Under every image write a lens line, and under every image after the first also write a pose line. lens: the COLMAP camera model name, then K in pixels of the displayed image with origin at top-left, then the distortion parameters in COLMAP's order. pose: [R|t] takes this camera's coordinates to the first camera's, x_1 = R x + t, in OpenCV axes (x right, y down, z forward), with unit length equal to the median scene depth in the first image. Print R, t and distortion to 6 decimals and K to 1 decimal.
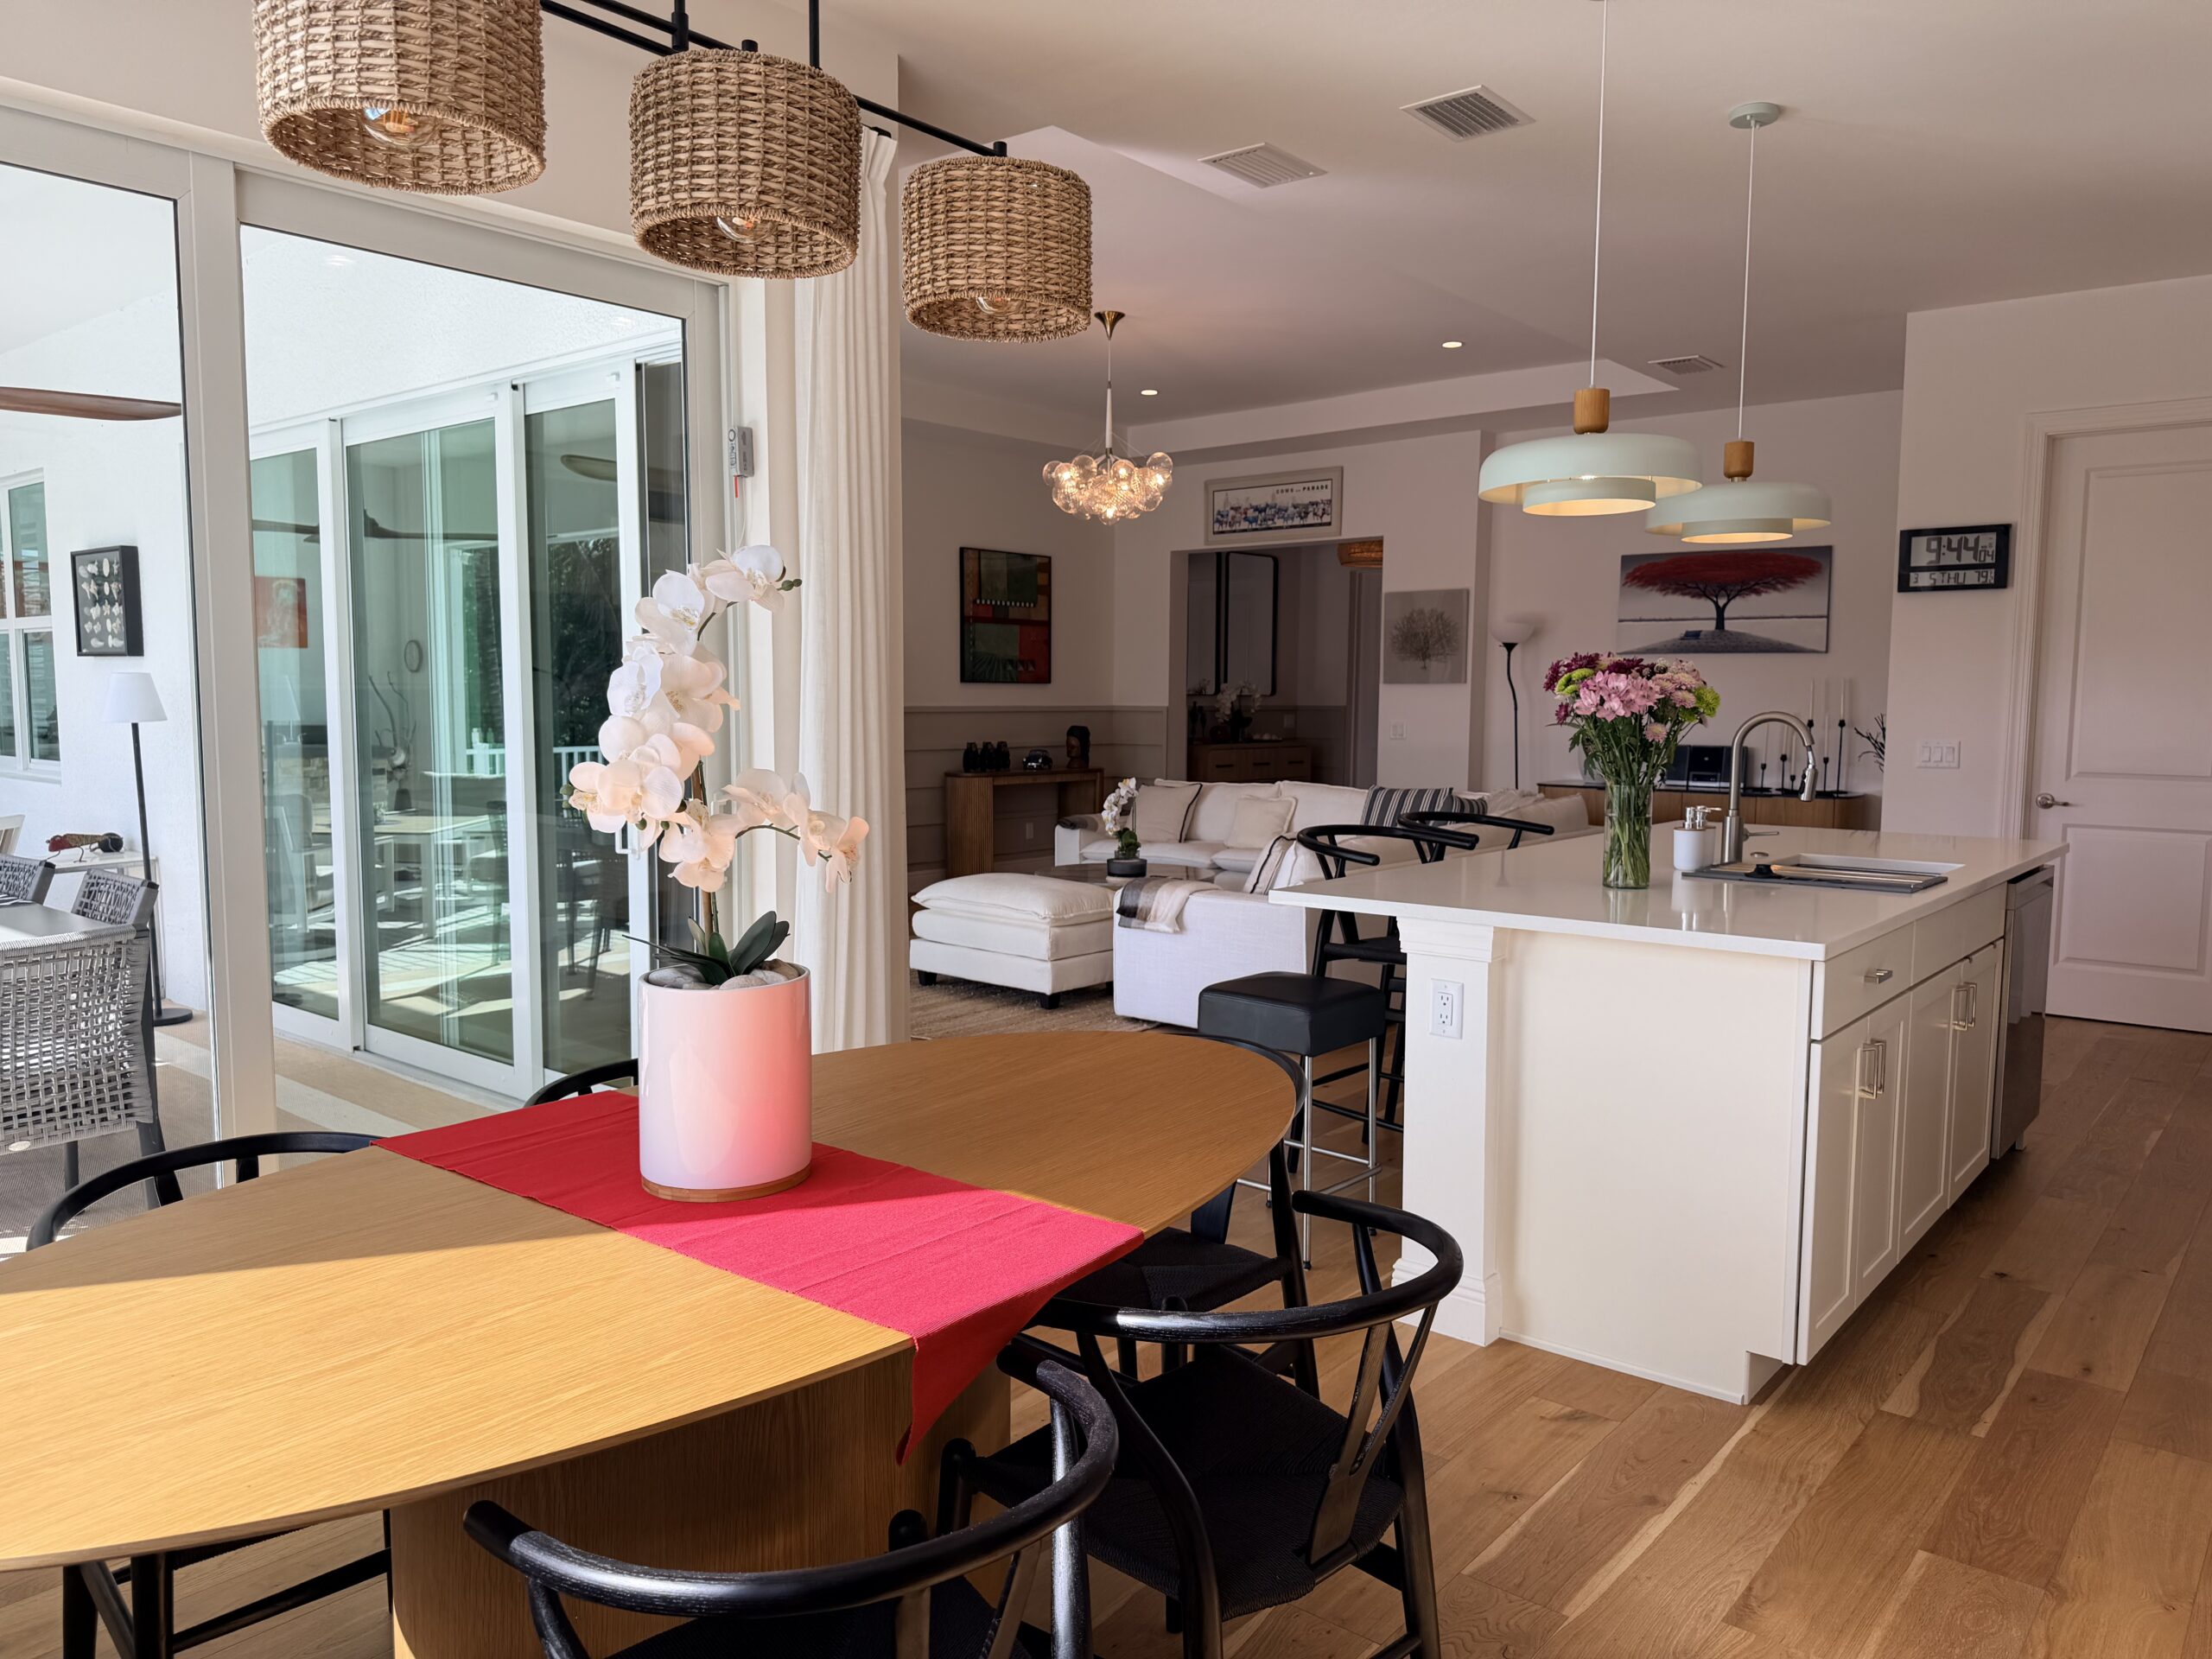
lens RADIAL K [[1580.5, 0, 1083.0], [0, 1580.5, 836.4], [0, 0, 1]] dist [0.061895, -0.070873]
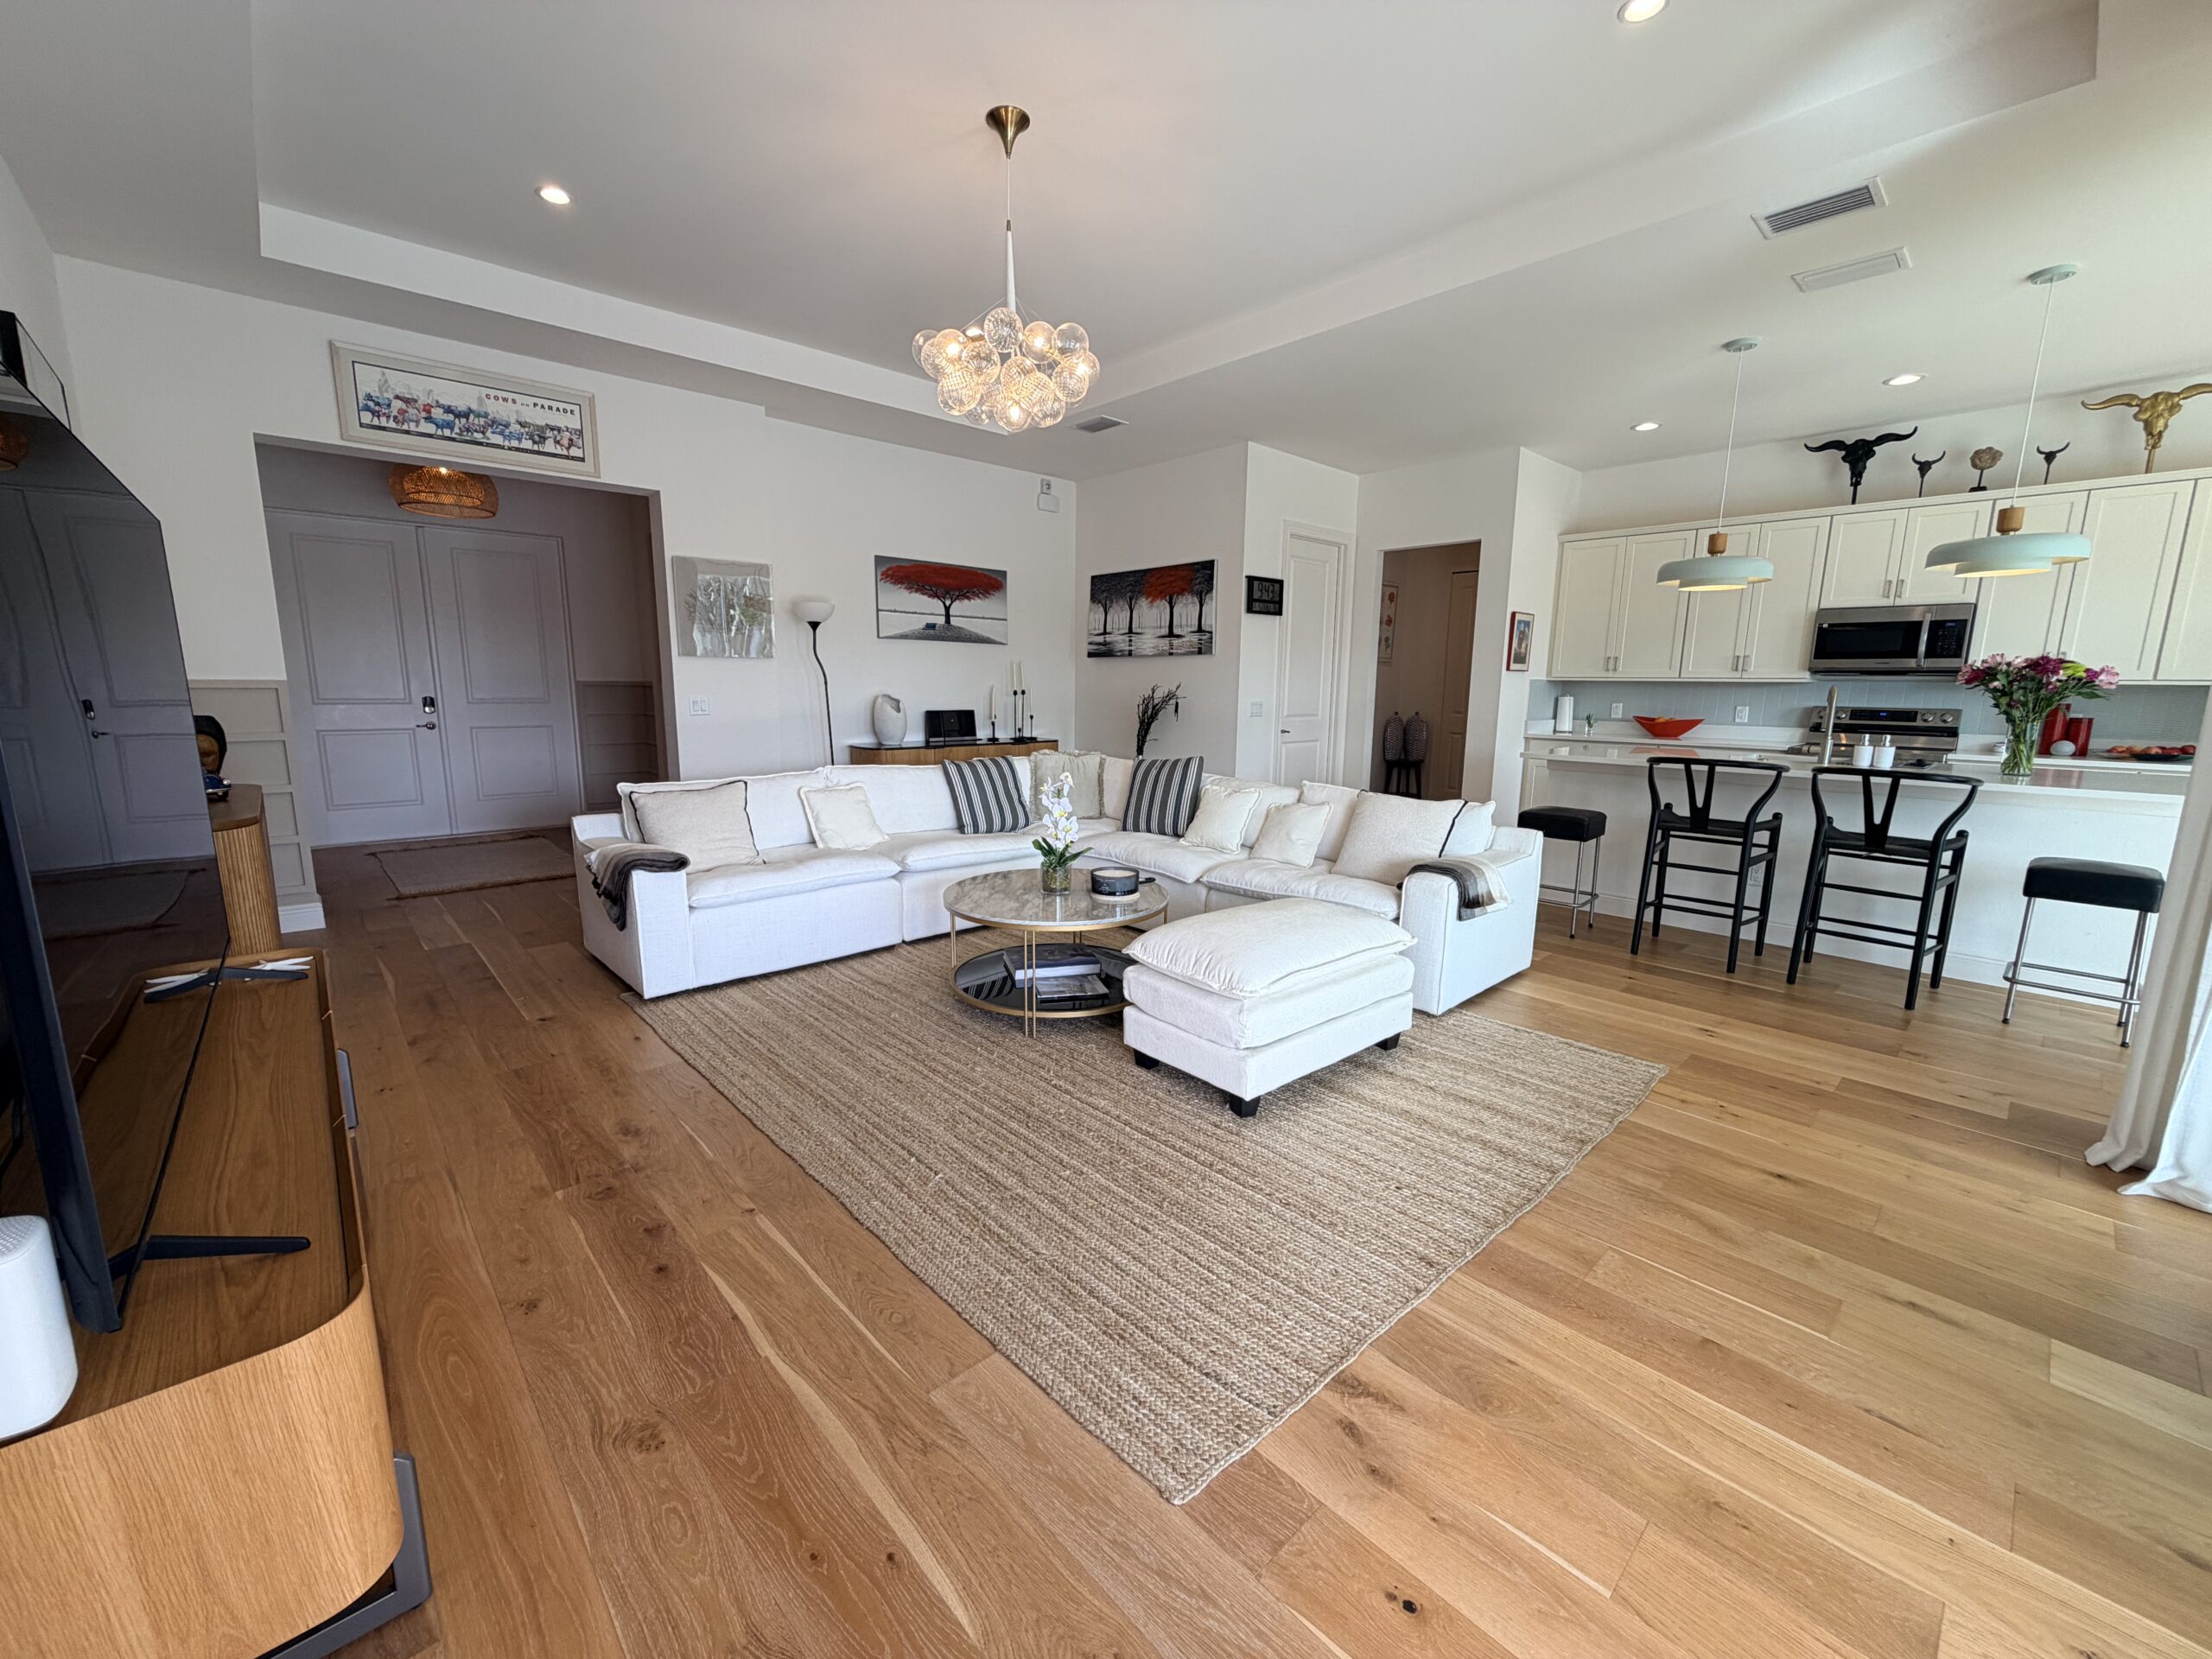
lens RADIAL K [[884.9, 0, 1095.0], [0, 884.9, 830.1], [0, 0, 1]] dist [0.003100, -0.001706]
pose [[0.118579, -0.168475, 0.978548, -0.364050], [0.082296, 0.983778, 0.159402, -0.070899], [-0.989528, 0.061629, 0.130521, 0.835545]]
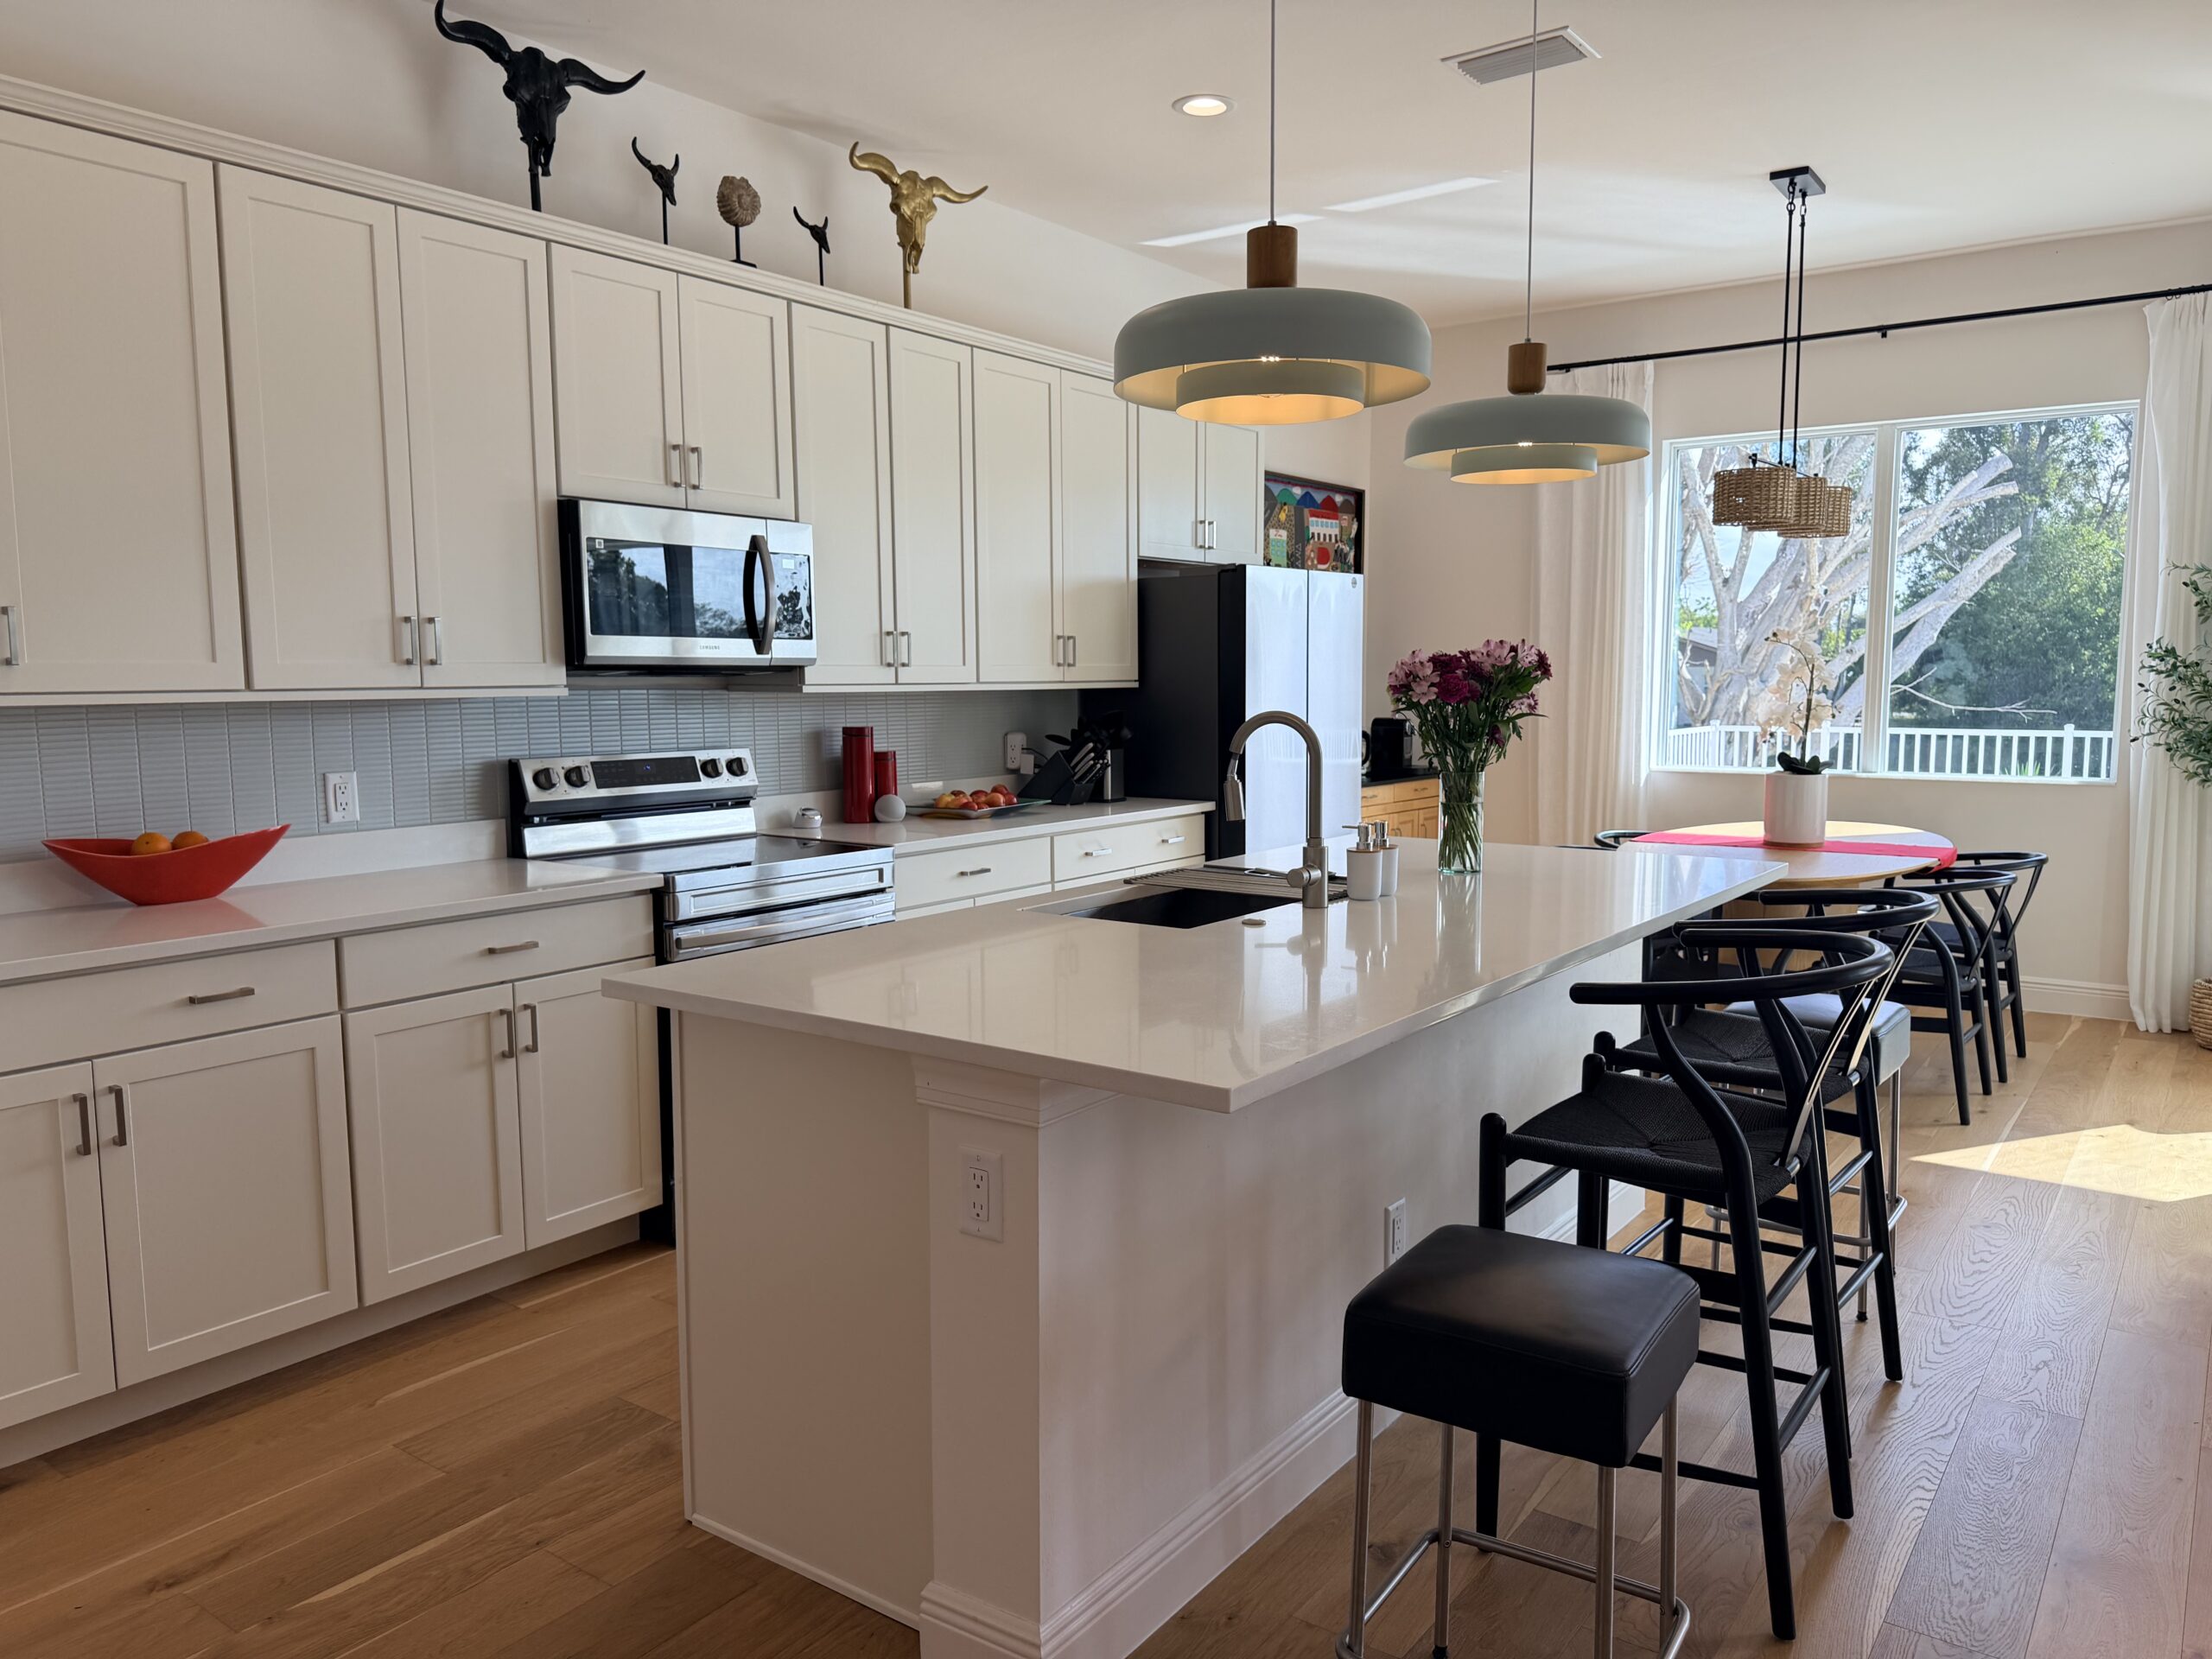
lens RADIAL K [[1580.5, 0, 1117.8], [0, 1580.5, 839.3], [0, 0, 1]] dist [0.061895, -0.070873]
pose [[-0.997368, 0.006307, -0.072226, 0.266154], [-0.008119, 0.980226, 0.197715, -0.079275], [0.072045, 0.197781, -0.977595, 0.828480]]
